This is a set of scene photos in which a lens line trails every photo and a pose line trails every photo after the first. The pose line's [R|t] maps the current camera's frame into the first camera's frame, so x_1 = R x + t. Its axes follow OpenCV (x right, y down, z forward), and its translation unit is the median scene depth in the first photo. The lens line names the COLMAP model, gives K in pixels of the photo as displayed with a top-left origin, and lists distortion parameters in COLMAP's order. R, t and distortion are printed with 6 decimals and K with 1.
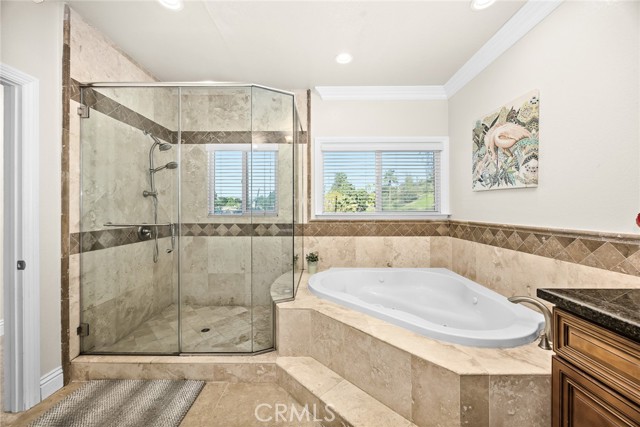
lens RADIAL K [[244.7, 0, 318.2], [0, 244.7, 209.0], [0, 0, 1]] dist [-0.000784, -0.000093]
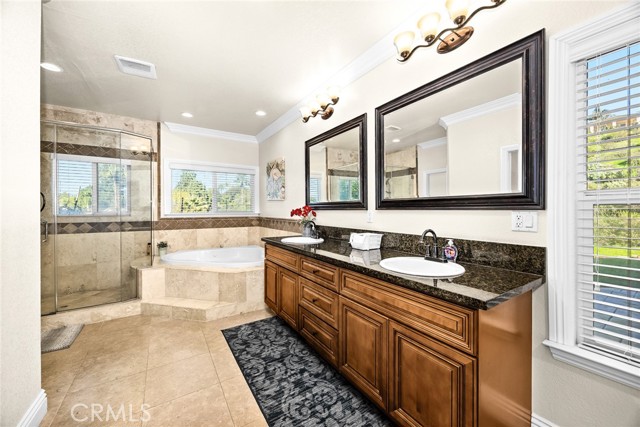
lens RADIAL K [[244.7, 0, 318.2], [0, 244.7, 209.0], [0, 0, 1]] dist [-0.000784, -0.000093]
pose [[0.836586, 0.000977, 0.547835, -0.042894], [0.001416, 0.999991, -0.003947, -0.000691], [-0.547834, 0.004078, 0.836577, -0.625437]]
